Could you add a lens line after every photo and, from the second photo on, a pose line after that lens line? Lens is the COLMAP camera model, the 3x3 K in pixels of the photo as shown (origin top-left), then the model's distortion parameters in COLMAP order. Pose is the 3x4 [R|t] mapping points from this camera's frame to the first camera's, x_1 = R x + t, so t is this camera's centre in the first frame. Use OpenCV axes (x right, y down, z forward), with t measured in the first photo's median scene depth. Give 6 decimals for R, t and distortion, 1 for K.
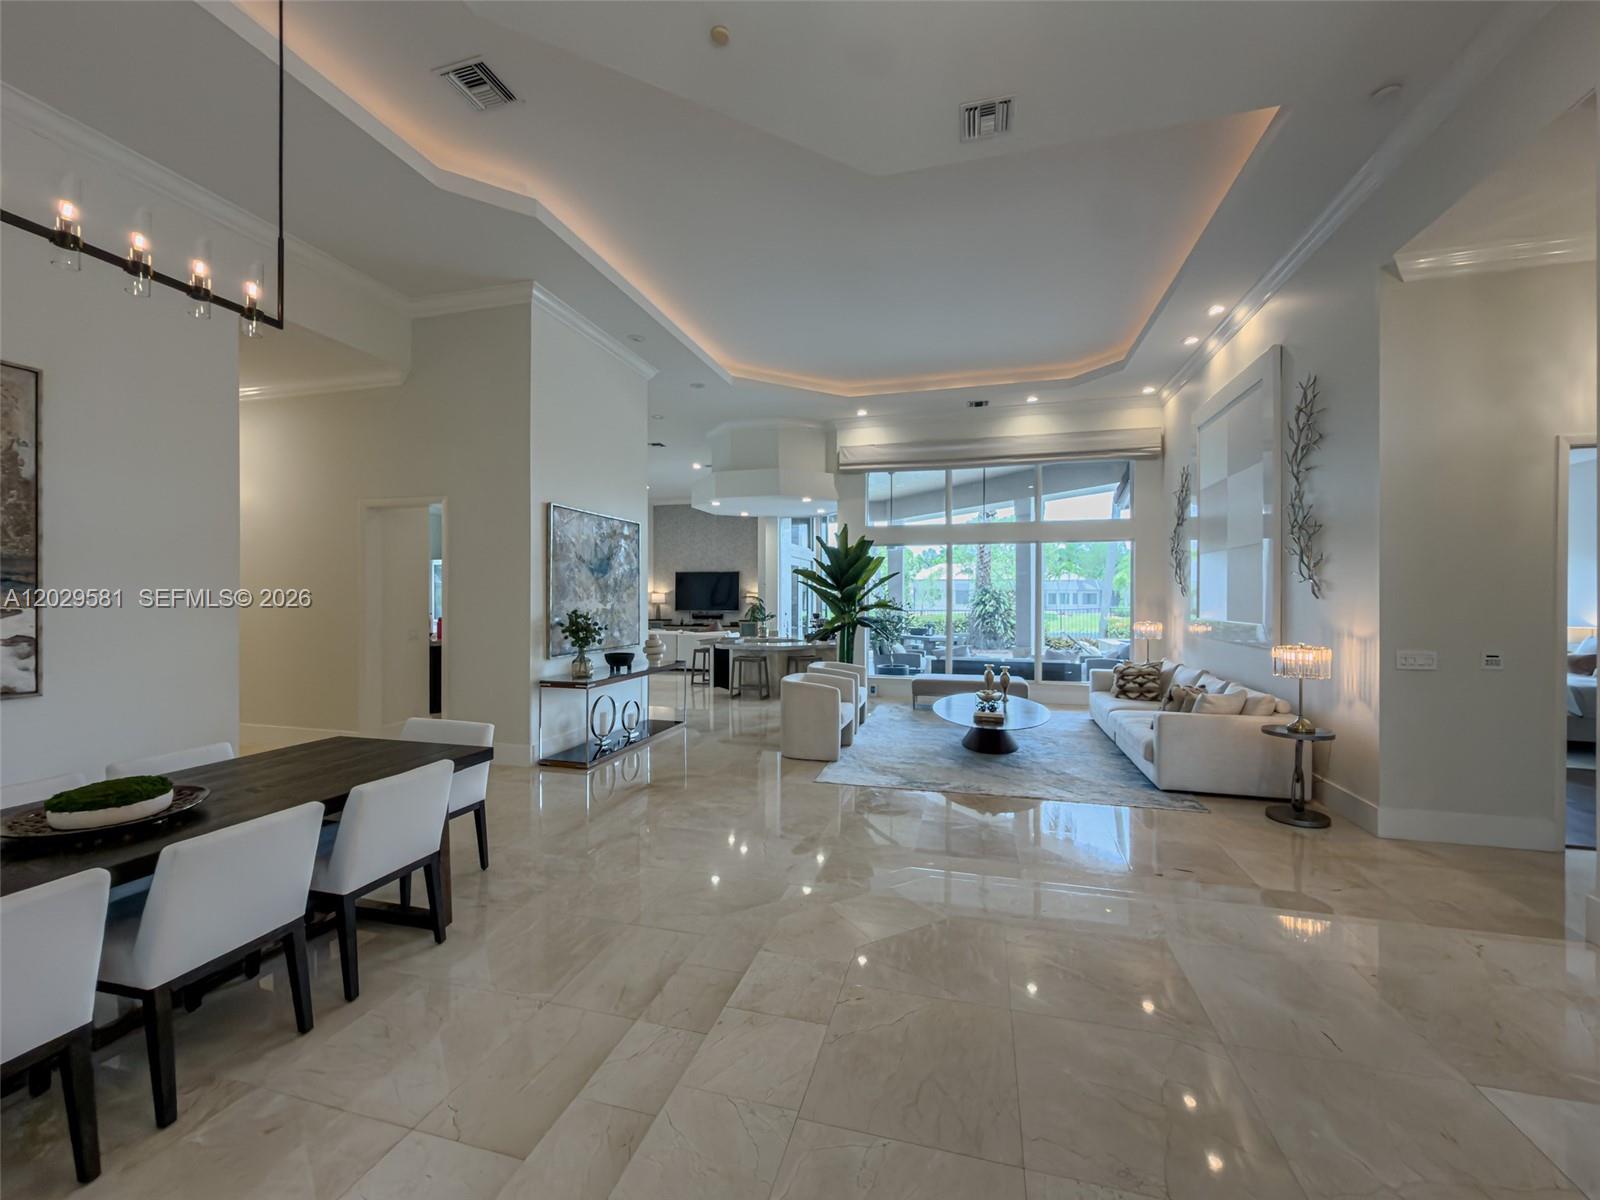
lens RADIAL K [[645.0, 0, 797.0], [0, 645.0, 601.1], [0, 0, 1]] dist [-0.001391, 0.000007]
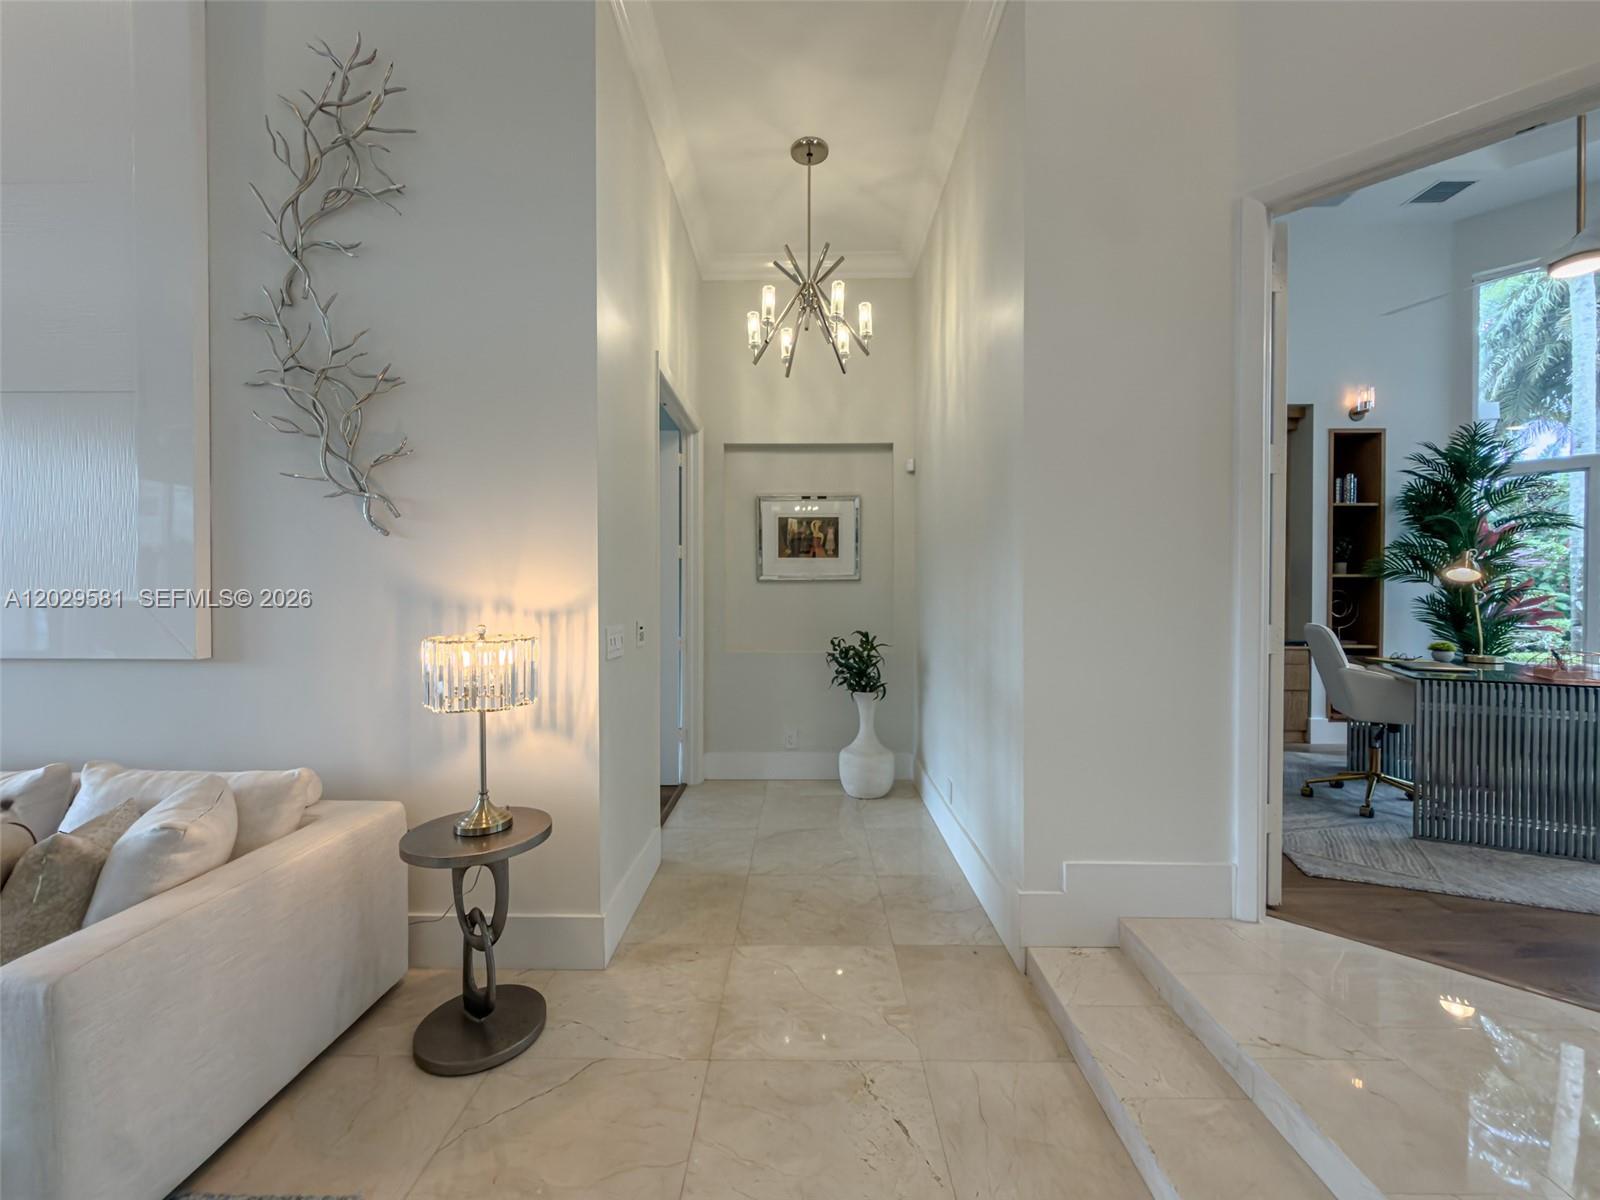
lens RADIAL K [[642.7, 0, 800.0], [0, 642.7, 600.0], [0, 0, 1]] dist [-0.001430, 0.000137]
pose [[-0.253780, -0.012284, 0.967184, 0.154036], [0.003863, 0.999899, 0.013713, 0.020679], [-0.967254, 0.007216, -0.253706, 0.452050]]
